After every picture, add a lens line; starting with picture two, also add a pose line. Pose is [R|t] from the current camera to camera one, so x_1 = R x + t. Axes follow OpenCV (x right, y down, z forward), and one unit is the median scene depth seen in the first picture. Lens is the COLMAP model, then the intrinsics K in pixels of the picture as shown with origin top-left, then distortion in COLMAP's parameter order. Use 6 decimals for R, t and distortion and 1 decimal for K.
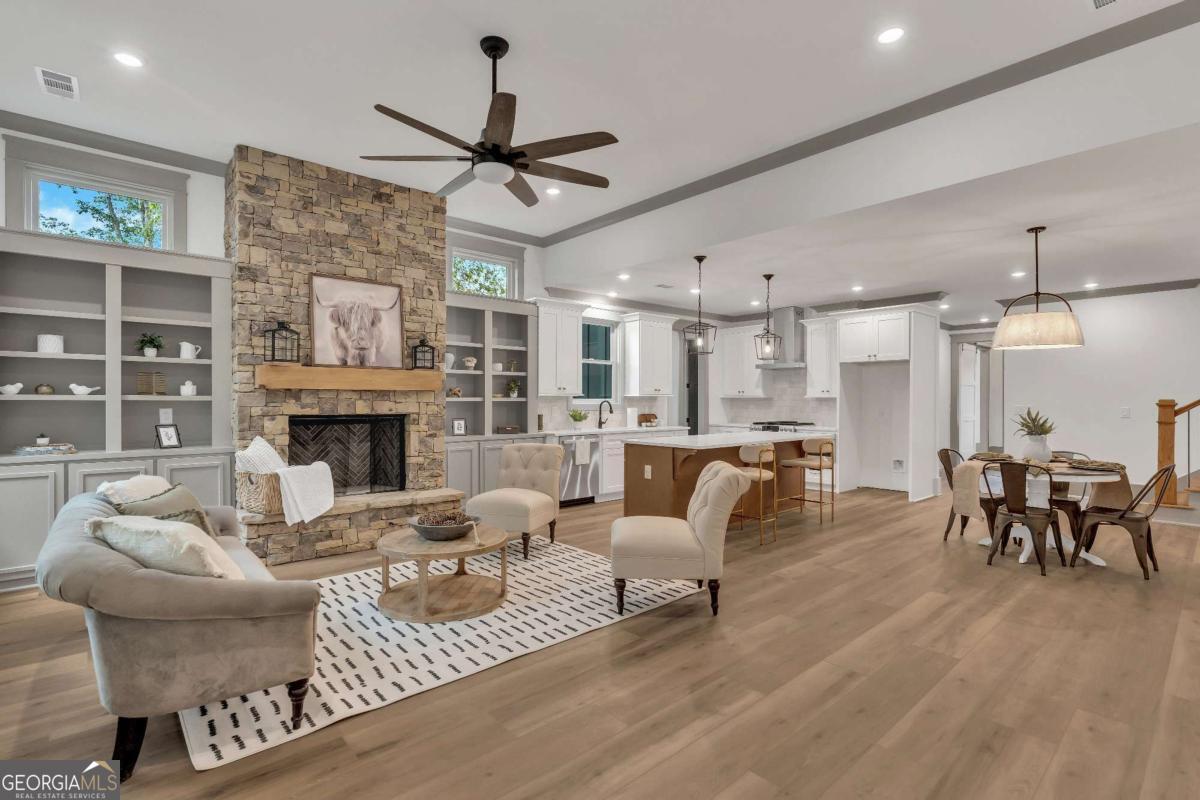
lens RADIAL K [[553.8, 0, 584.3], [0, 553.8, 407.3], [0, 0, 1]] dist [-0.001652, 0.001700]
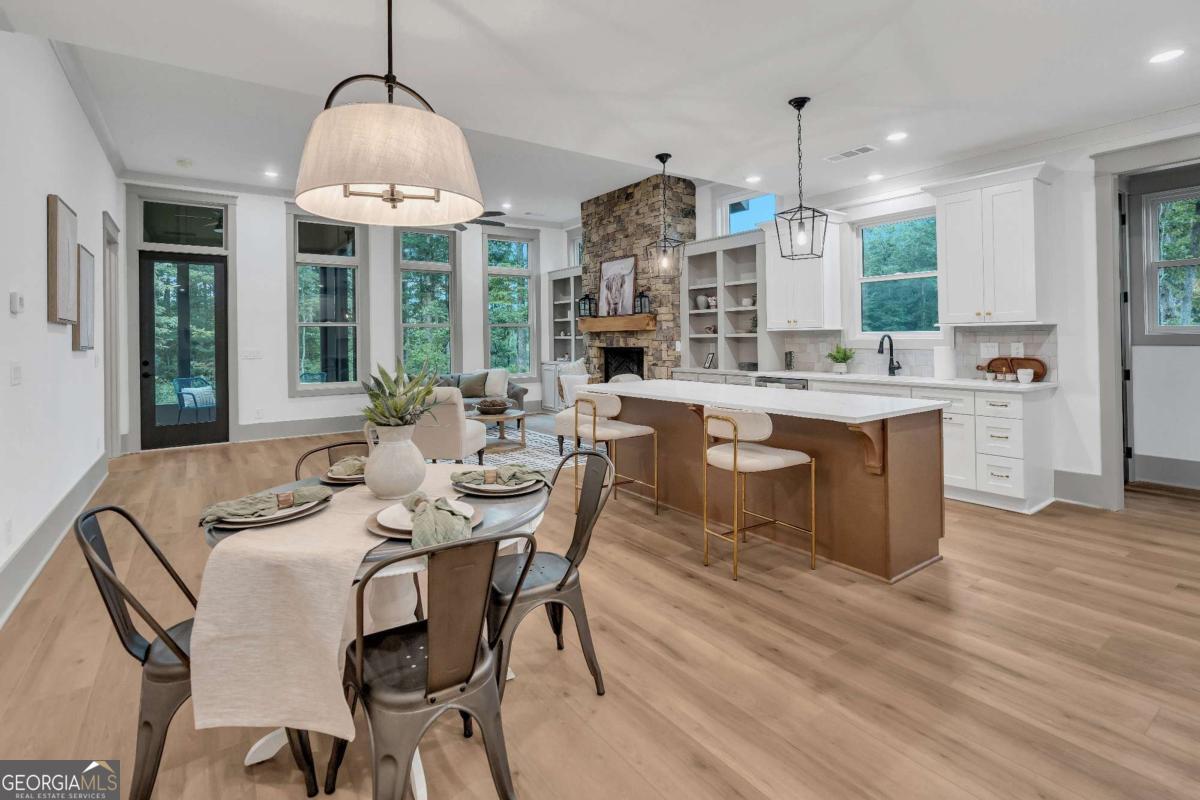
lens RADIAL K [[563.3, 0, 596.3], [0, 563.3, 331.3], [0, 0, 1]] dist [0.000104, 0.000070]
pose [[-0.085370, -0.008597, -0.996312, 1.203419], [0.003646, 0.999953, -0.008940, -0.017780], [0.996343, -0.004396, -0.085335, 1.137737]]
